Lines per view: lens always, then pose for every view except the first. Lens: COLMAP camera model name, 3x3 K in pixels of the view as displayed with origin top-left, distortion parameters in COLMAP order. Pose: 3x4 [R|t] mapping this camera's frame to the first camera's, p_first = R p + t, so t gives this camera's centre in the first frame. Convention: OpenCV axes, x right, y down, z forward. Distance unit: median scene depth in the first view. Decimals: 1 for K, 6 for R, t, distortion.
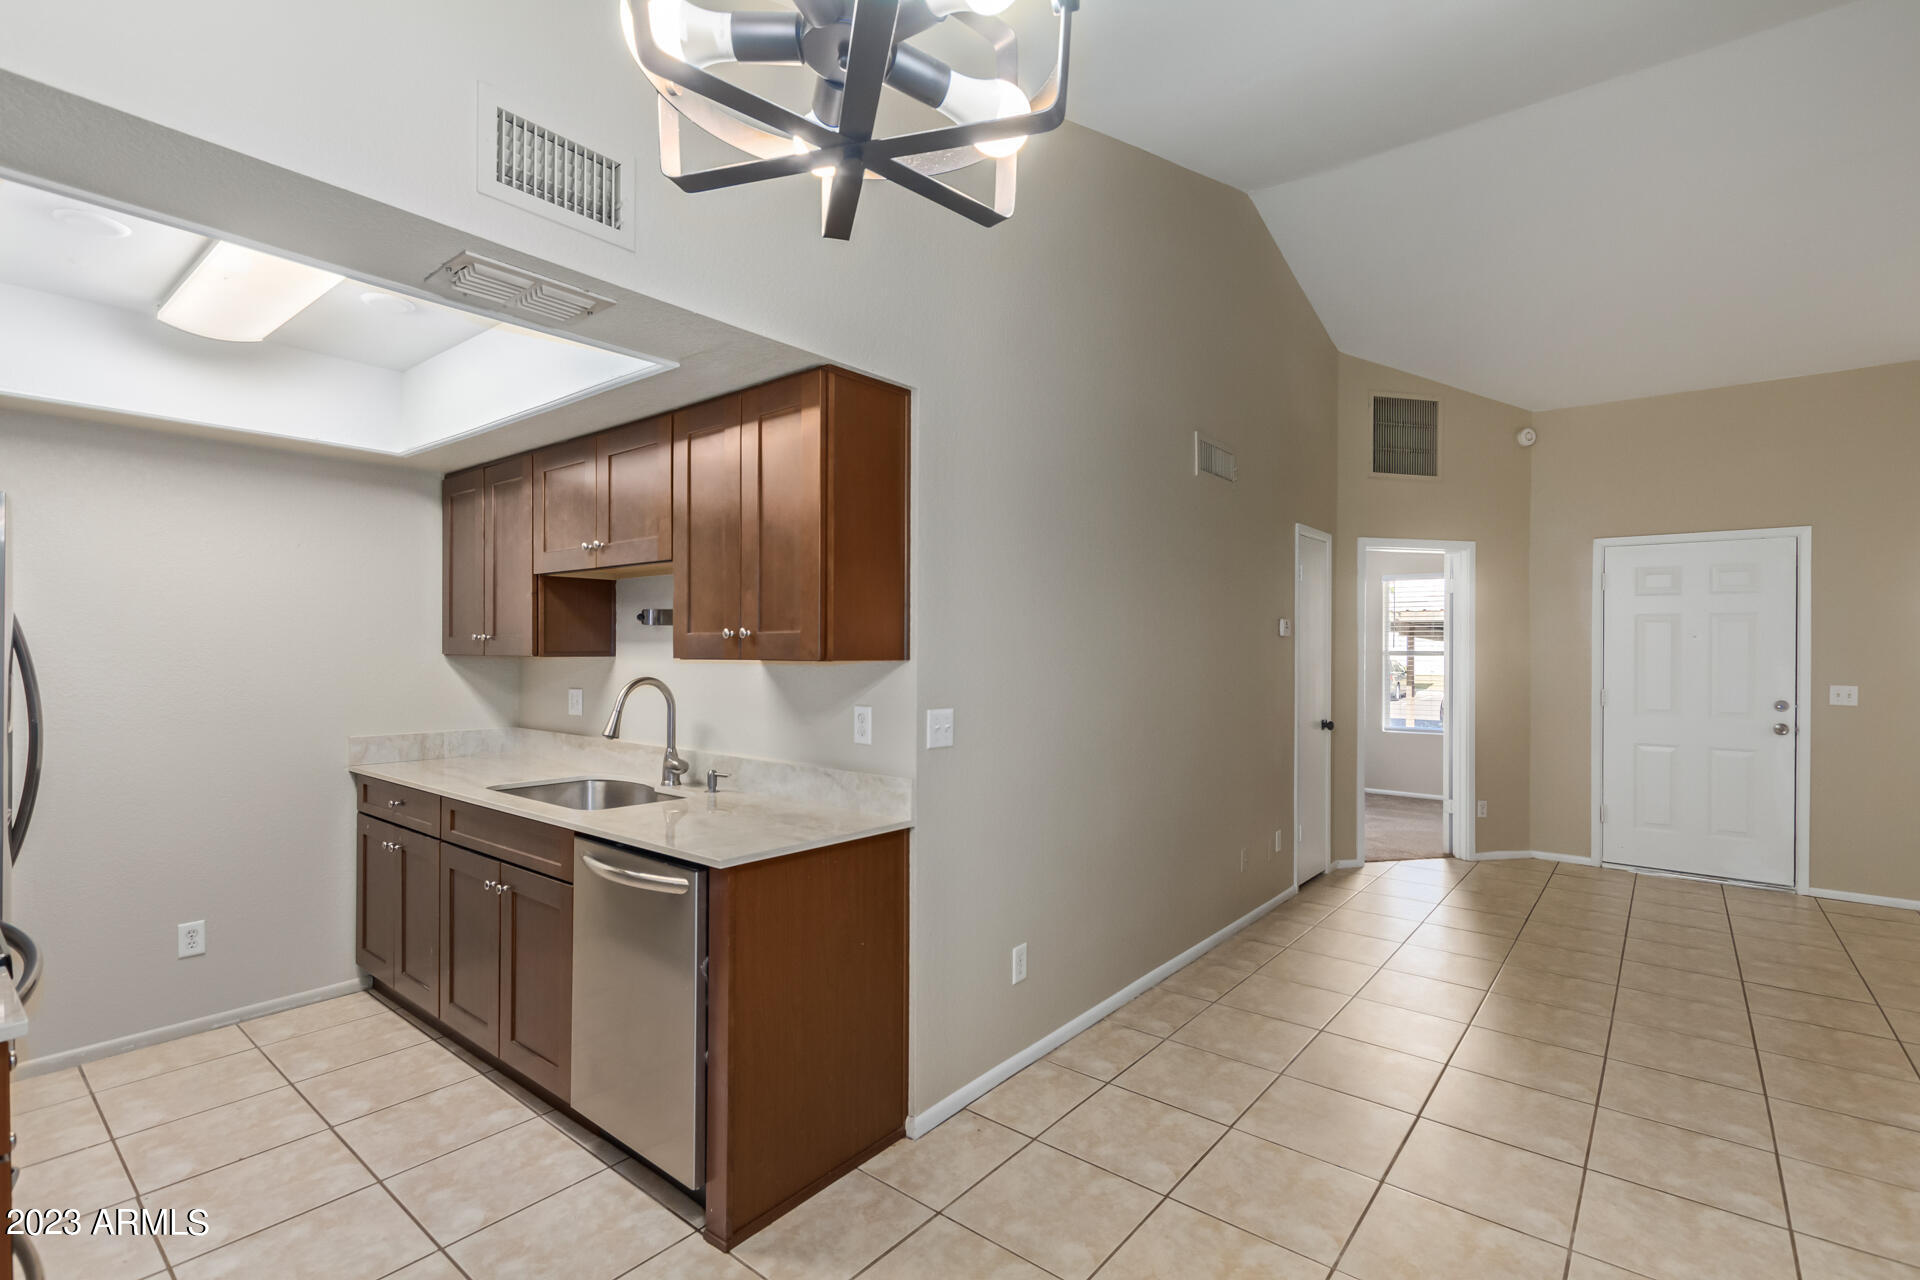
lens RADIAL K [[888.9, 0, 971.3], [0, 888.9, 642.9], [0, 0, 1]] dist [0.000864, 0.000095]
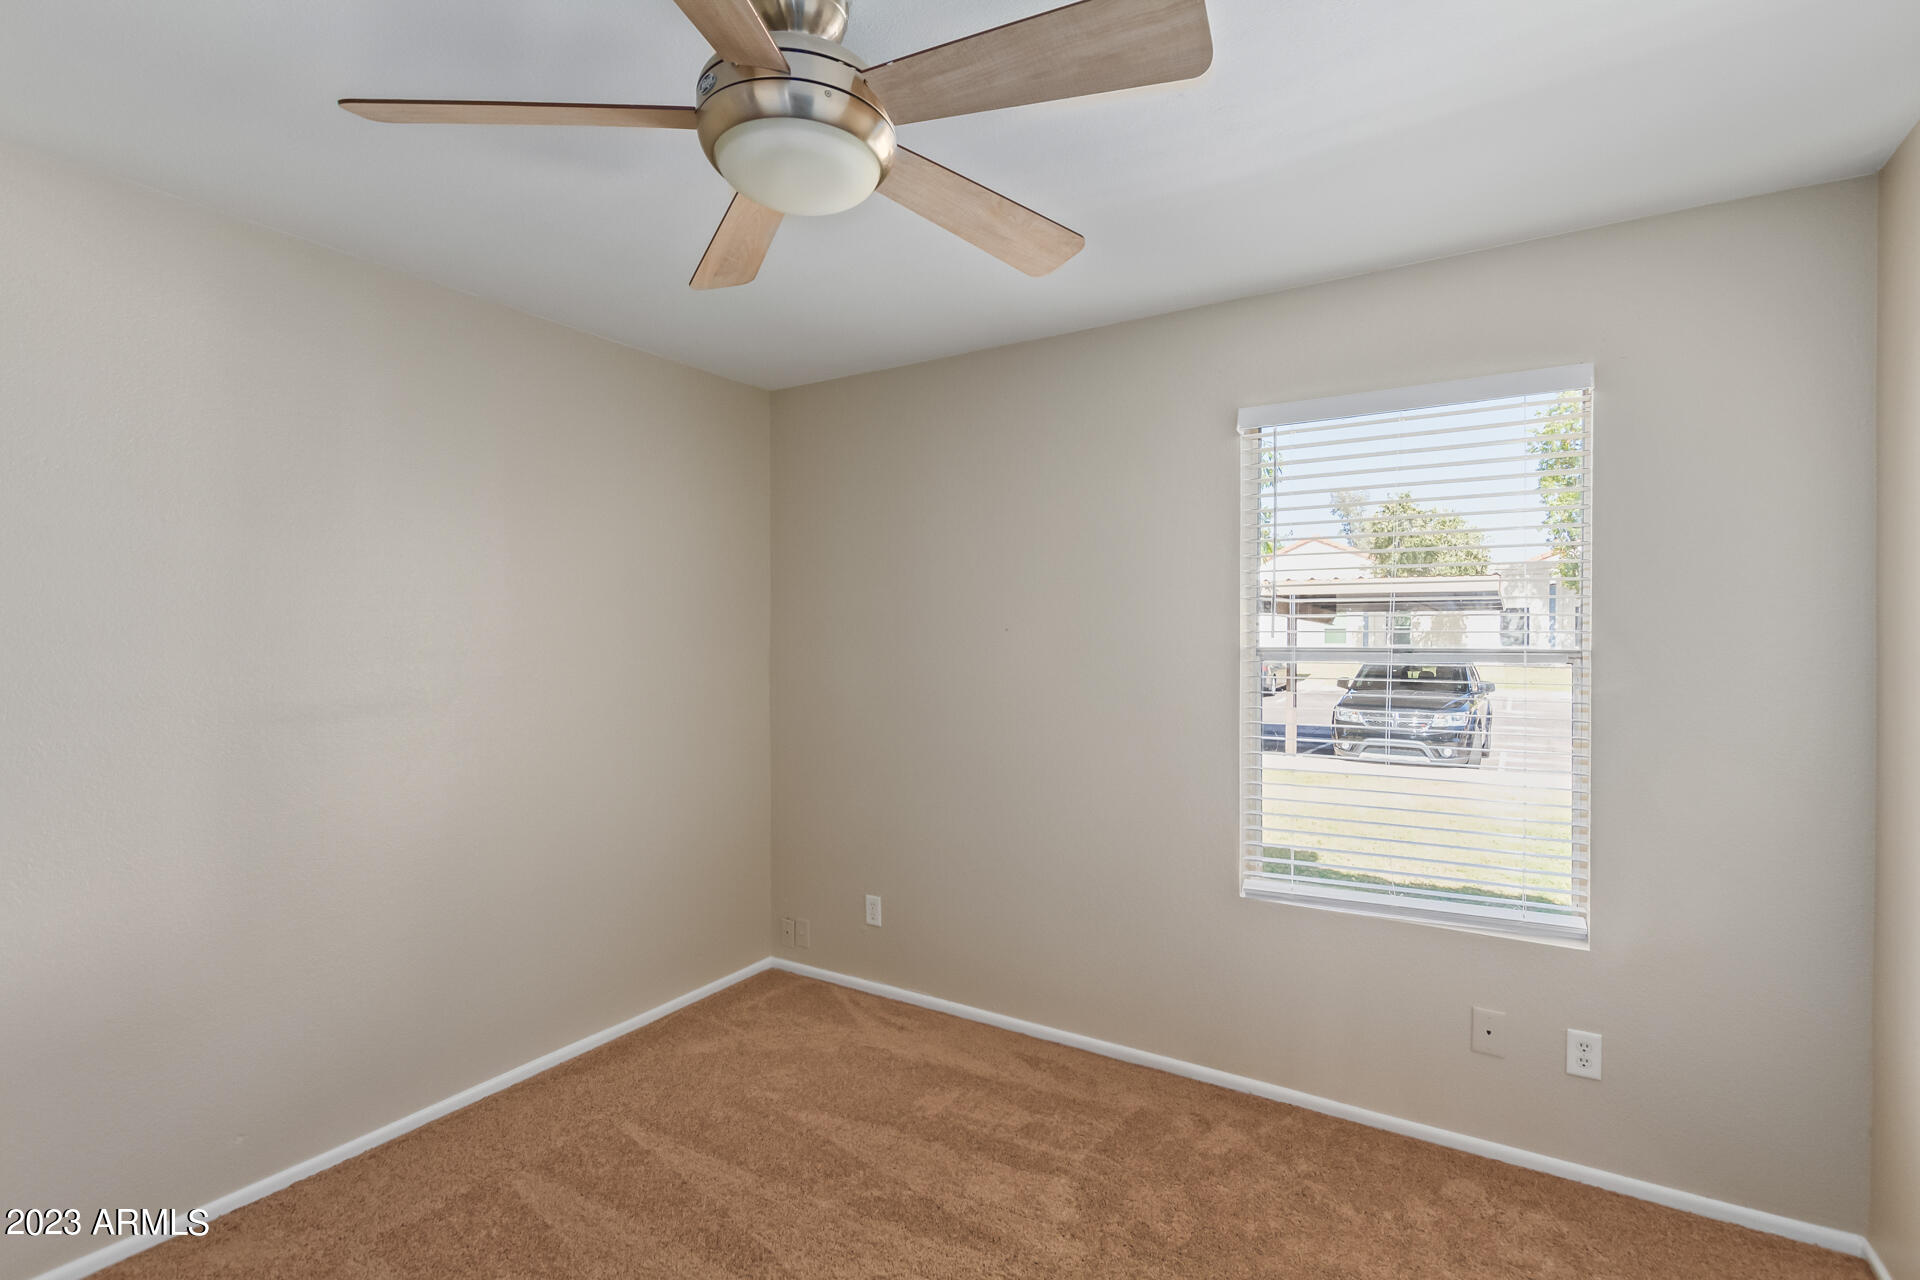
lens RADIAL K [[888.9, 0, 971.3], [0, 888.9, 642.9], [0, 0, 1]] dist [0.000864, 0.000095]
pose [[0.992773, -0.005201, 0.119894, 0.828439], [0.003494, 0.999890, 0.014449, 0.004102], [-0.119956, -0.013926, 0.992682, 1.750080]]
